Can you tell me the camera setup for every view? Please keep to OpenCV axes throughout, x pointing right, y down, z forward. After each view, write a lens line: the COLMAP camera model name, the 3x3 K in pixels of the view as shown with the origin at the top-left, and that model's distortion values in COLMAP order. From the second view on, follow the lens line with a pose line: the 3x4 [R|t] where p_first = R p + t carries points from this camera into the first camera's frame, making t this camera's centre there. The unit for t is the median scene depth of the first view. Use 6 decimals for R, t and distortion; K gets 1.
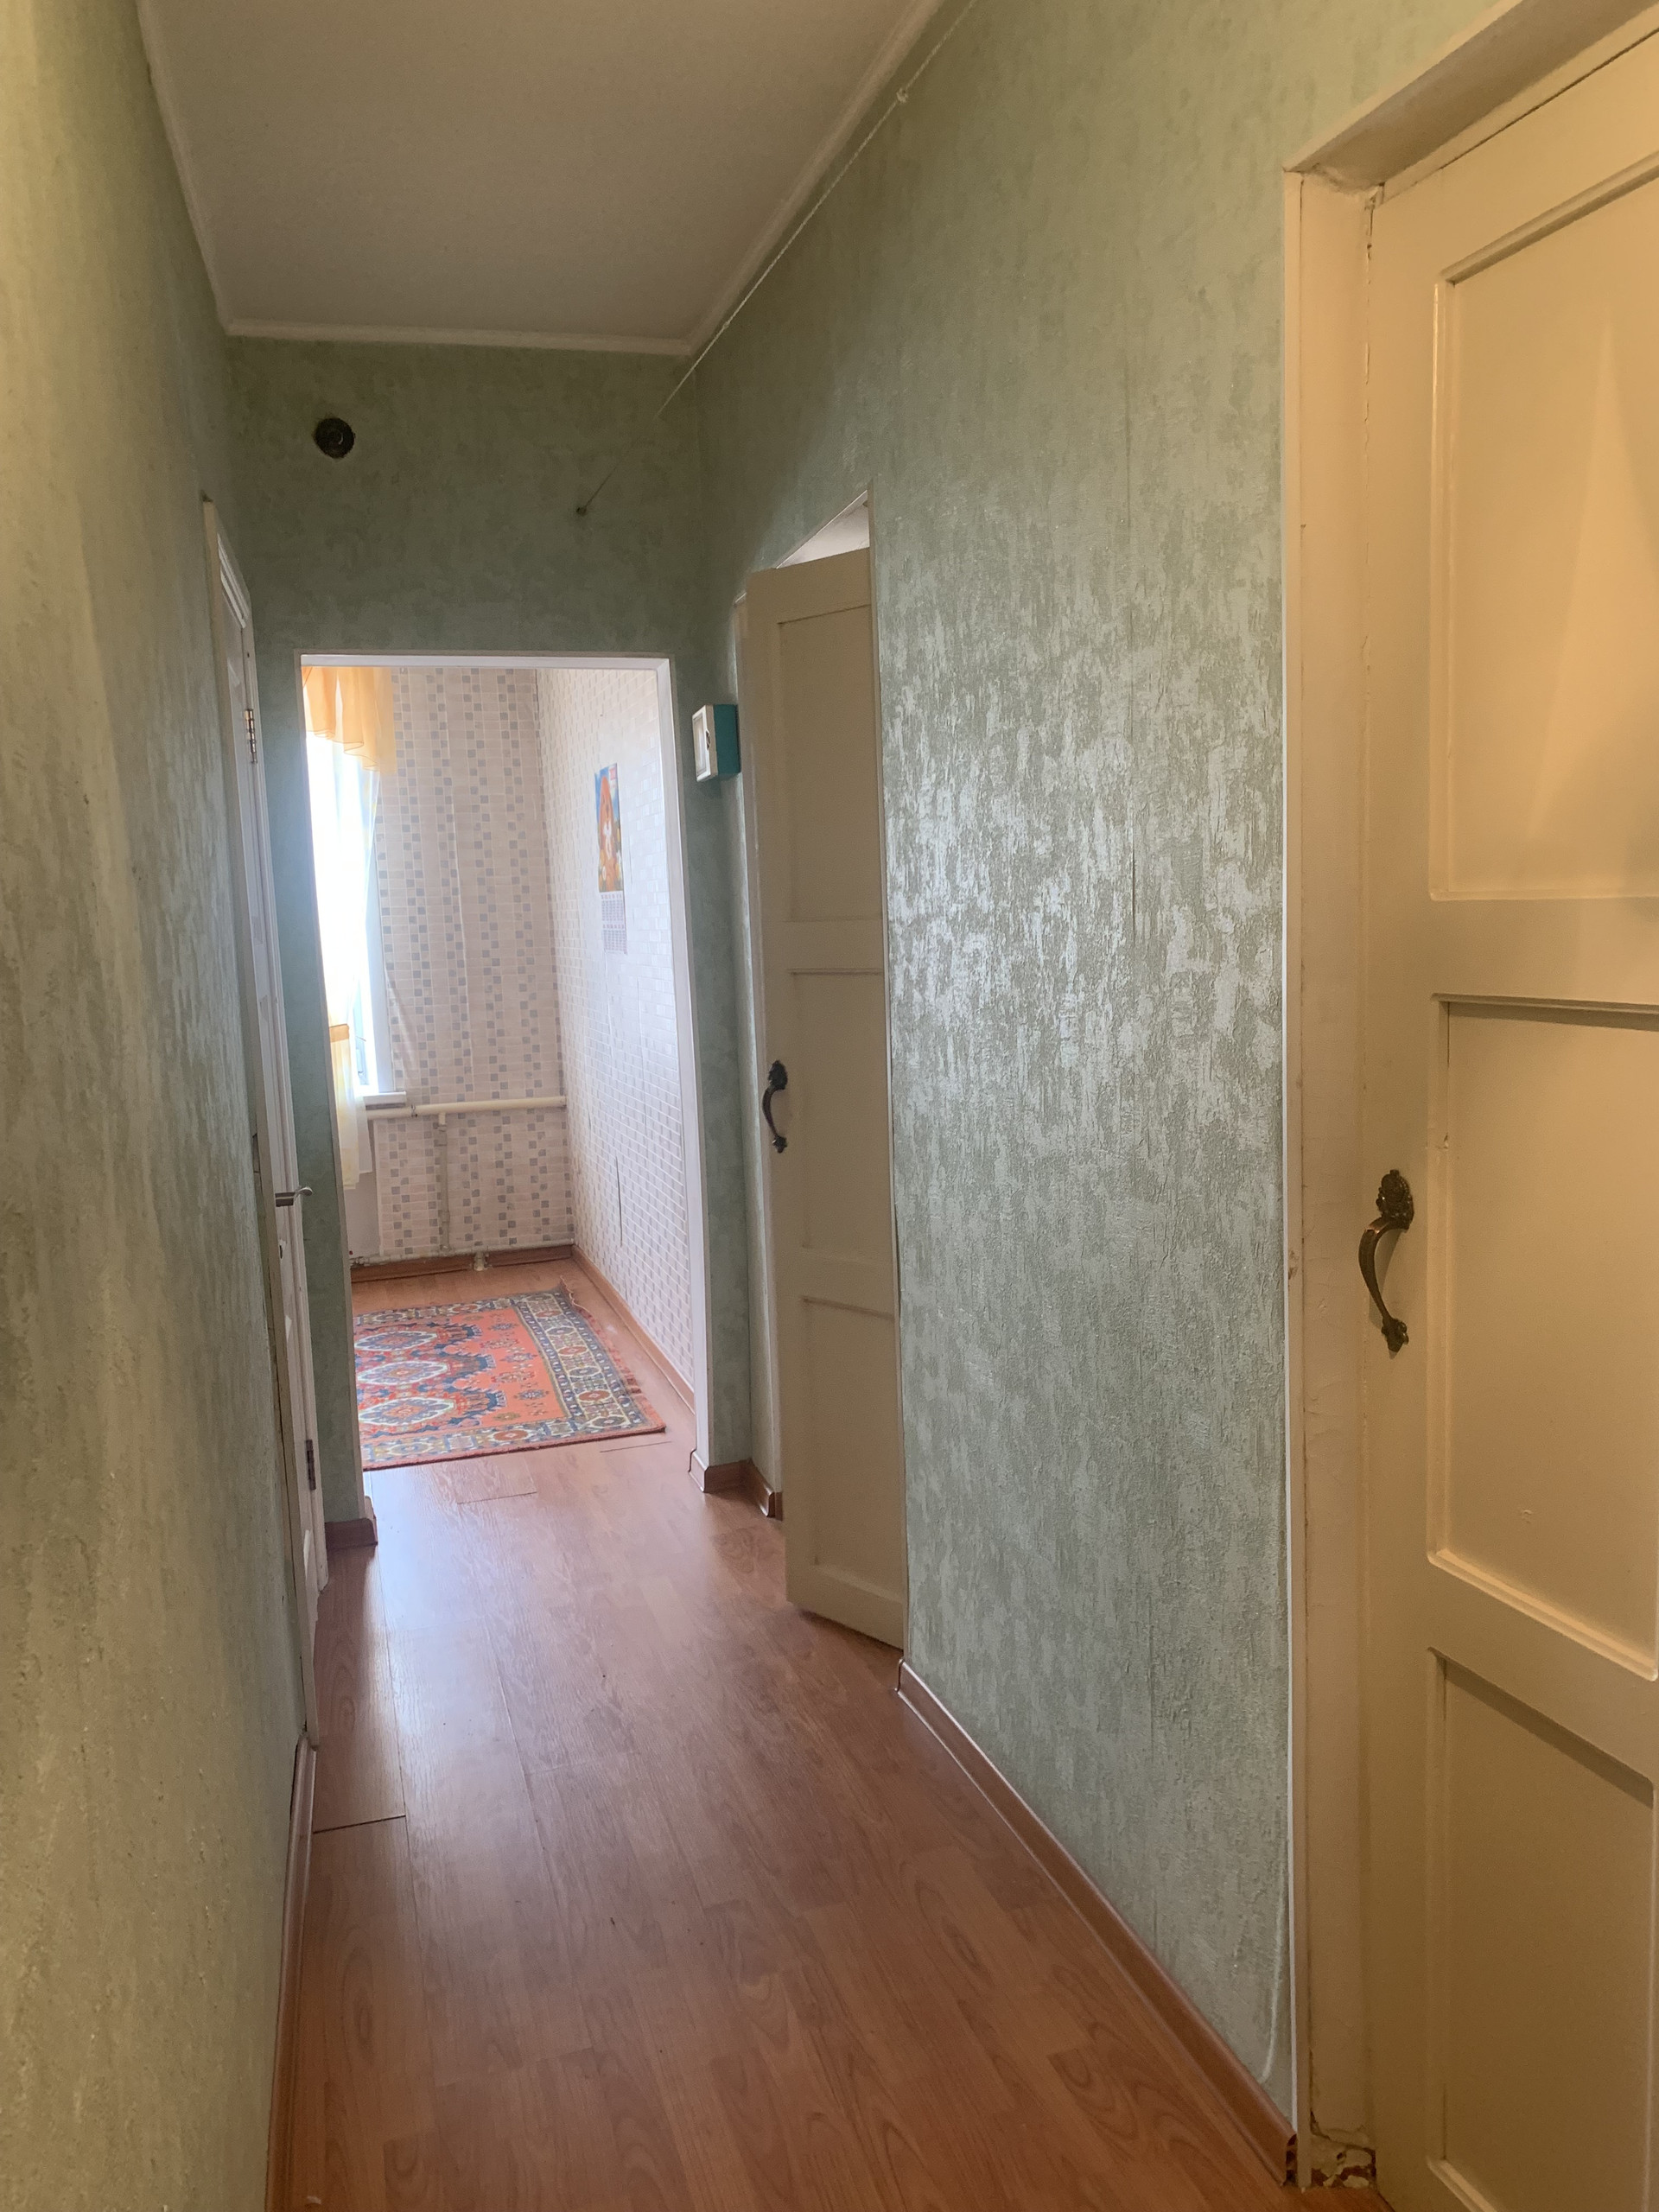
lens RADIAL K [[1700.8, 0, 832.8], [0, 1700.8, 1114.8], [0, 0, 1]] dist [0.050658, -0.039951]
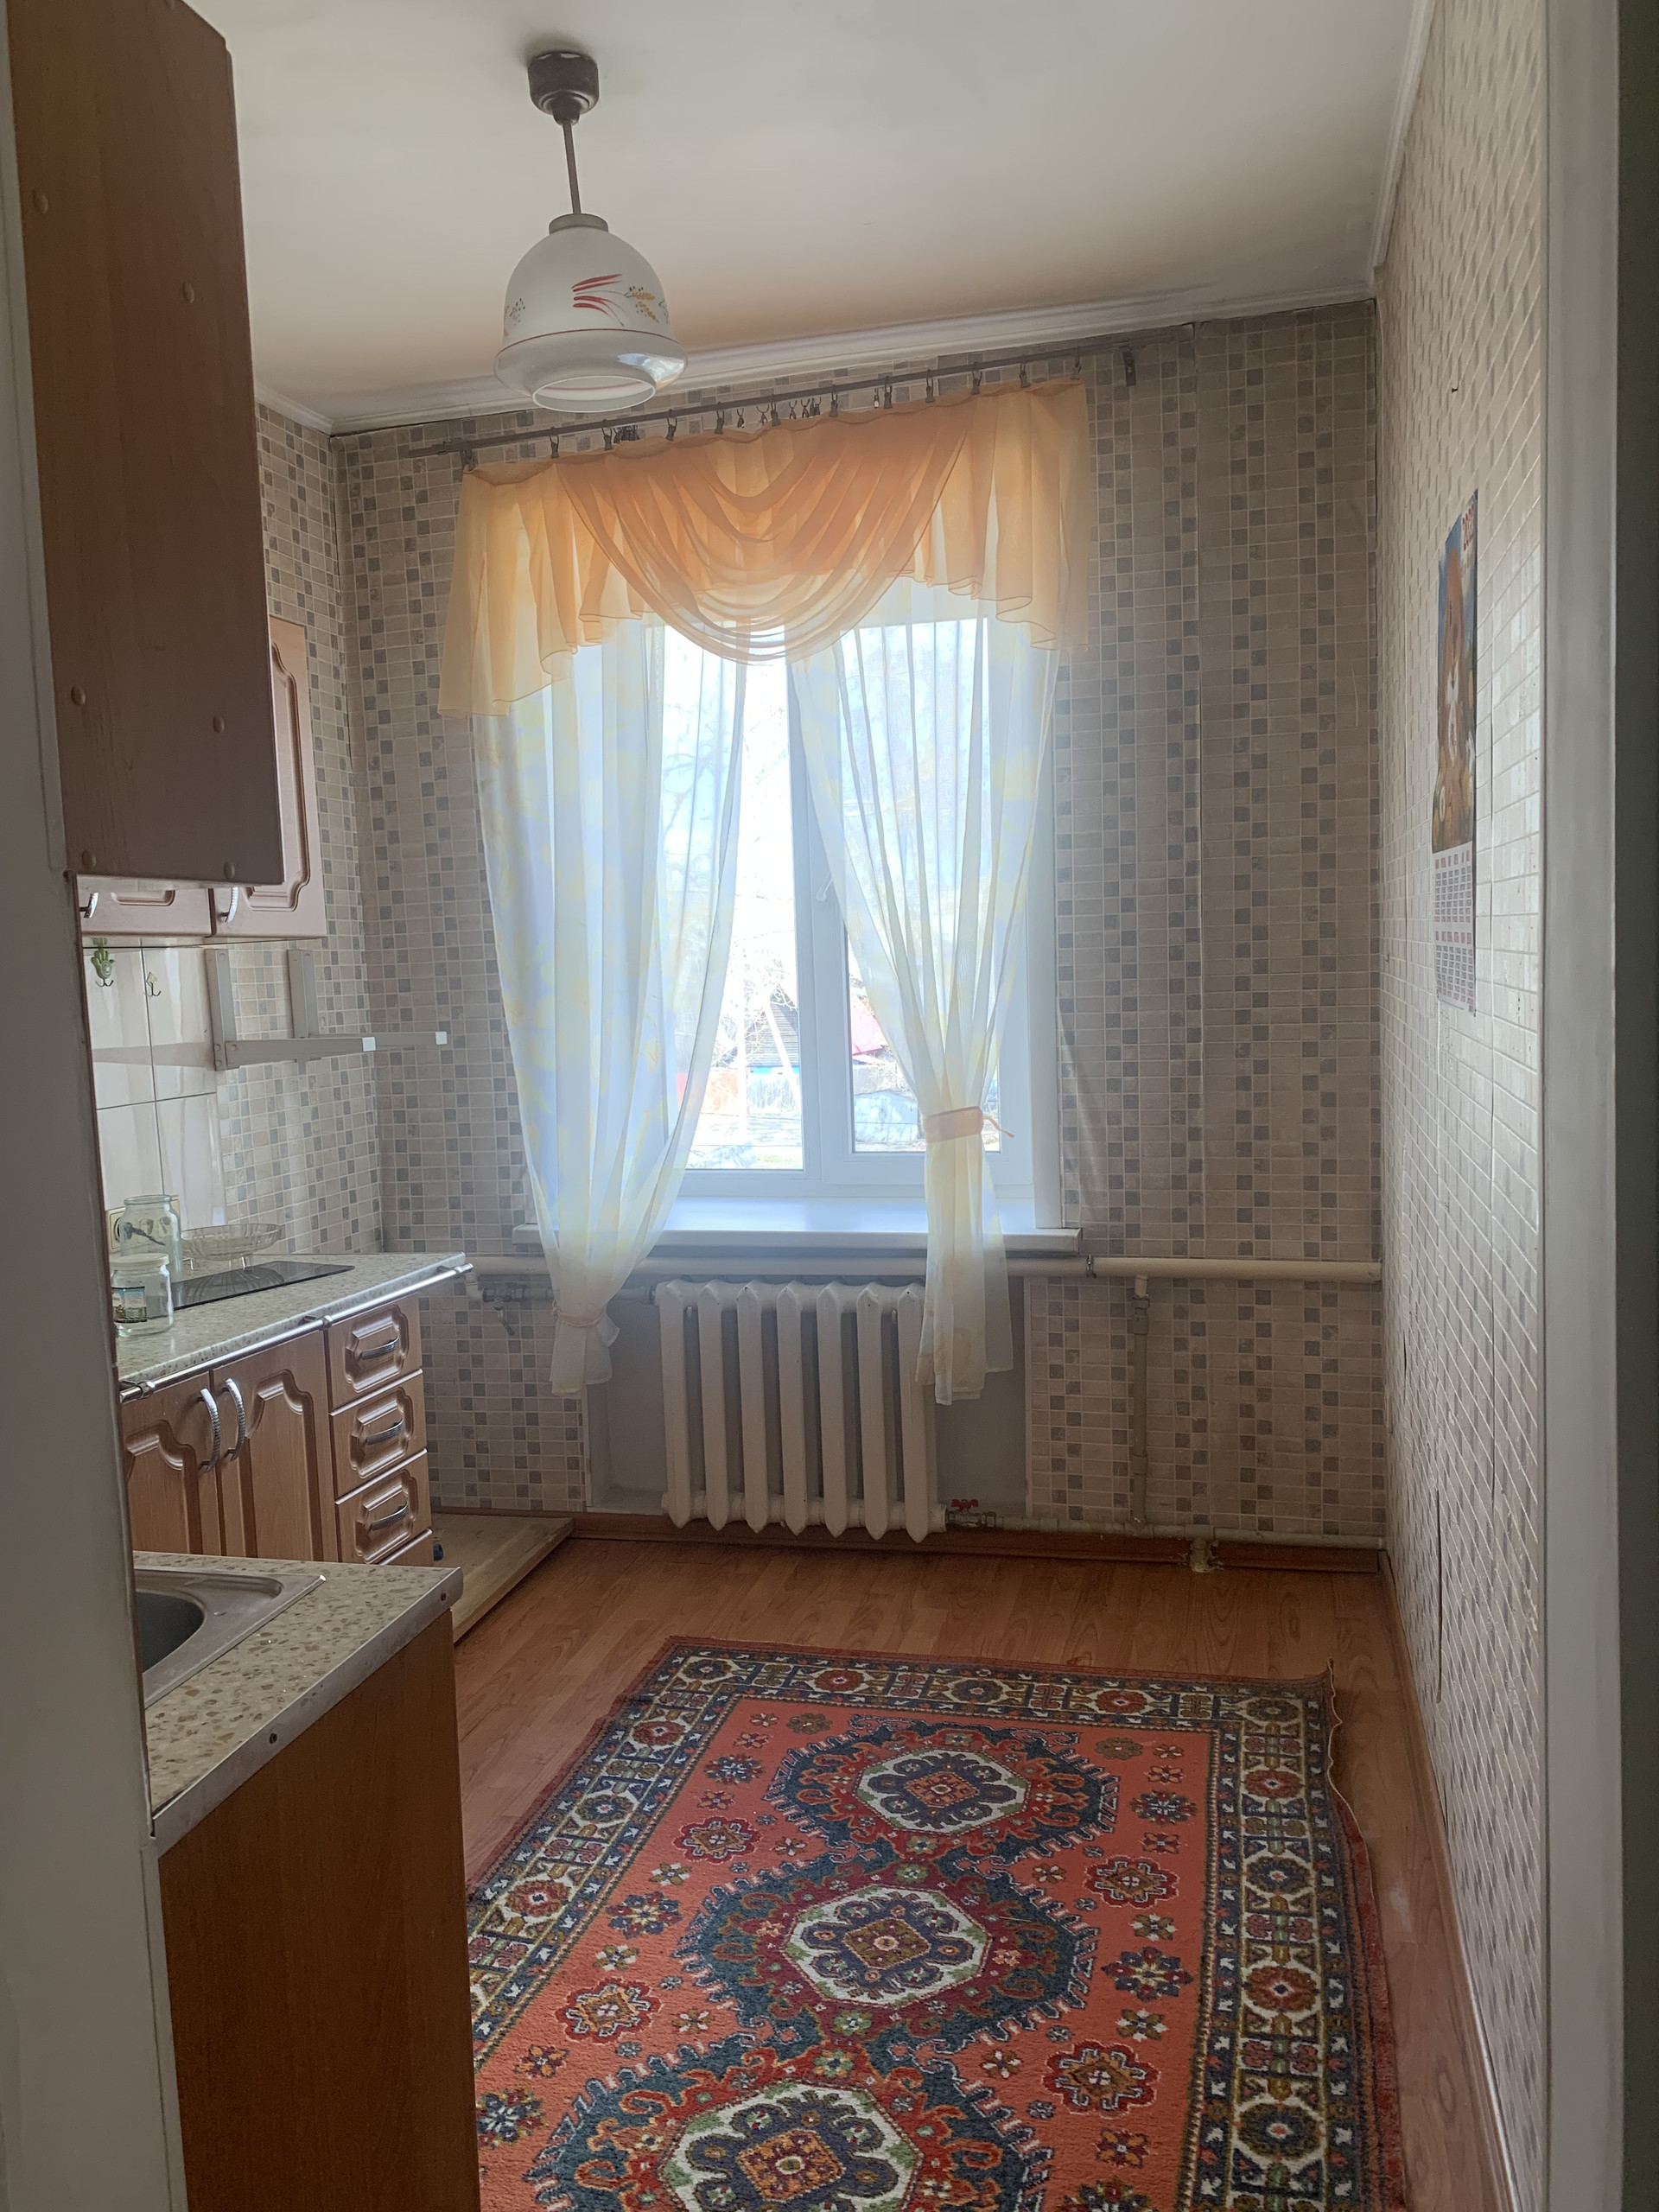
lens RADIAL K [[1700.8, 0, 813.6], [0, 1700.8, 1113.0], [0, 0, 1]] dist [0.050658, -0.039951]
pose [[0.851603, 0.057312, -0.521045, -0.037715], [-0.056999, 0.998236, 0.016640, -0.055542], [0.521080, 0.015529, 0.853367, 0.477494]]
